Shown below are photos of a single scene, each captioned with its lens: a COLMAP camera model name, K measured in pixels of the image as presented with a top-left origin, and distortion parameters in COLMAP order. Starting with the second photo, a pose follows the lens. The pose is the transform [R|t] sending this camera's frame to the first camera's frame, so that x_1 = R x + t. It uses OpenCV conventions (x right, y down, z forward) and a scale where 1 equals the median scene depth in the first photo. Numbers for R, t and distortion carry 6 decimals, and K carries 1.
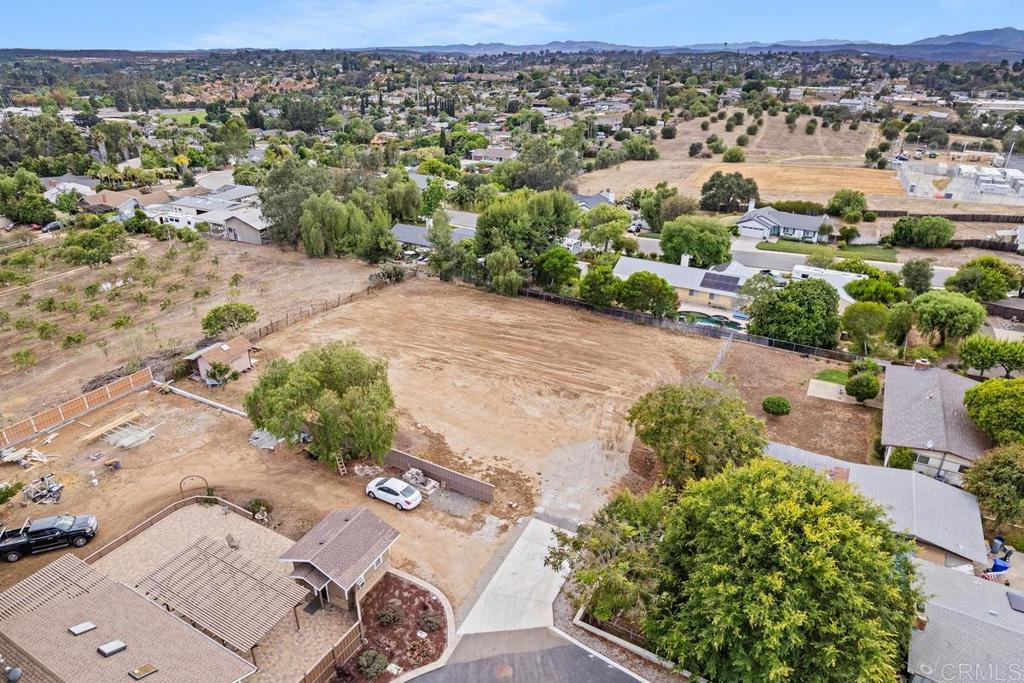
lens RADIAL K [[655.2, 0, 506.1], [0, 655.2, 343.1], [0, 0, 1]] dist [-0.081942, 0.070753]
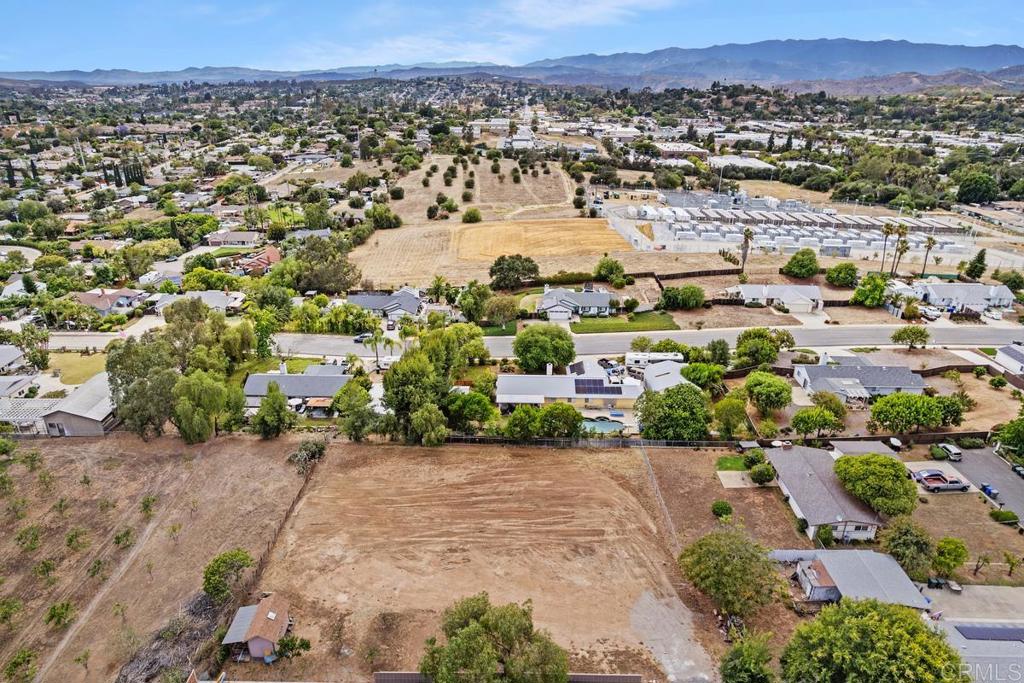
lens RADIAL K [[655.2, 0, 506.1], [0, 655.2, 343.1], [0, 0, 1]] dist [-0.081942, 0.070753]
pose [[0.880496, -0.183267, 0.437196, -0.295425], [0.196633, 0.980363, 0.014944, -0.207704], [-0.431350, 0.072809, 0.899242, -0.012205]]
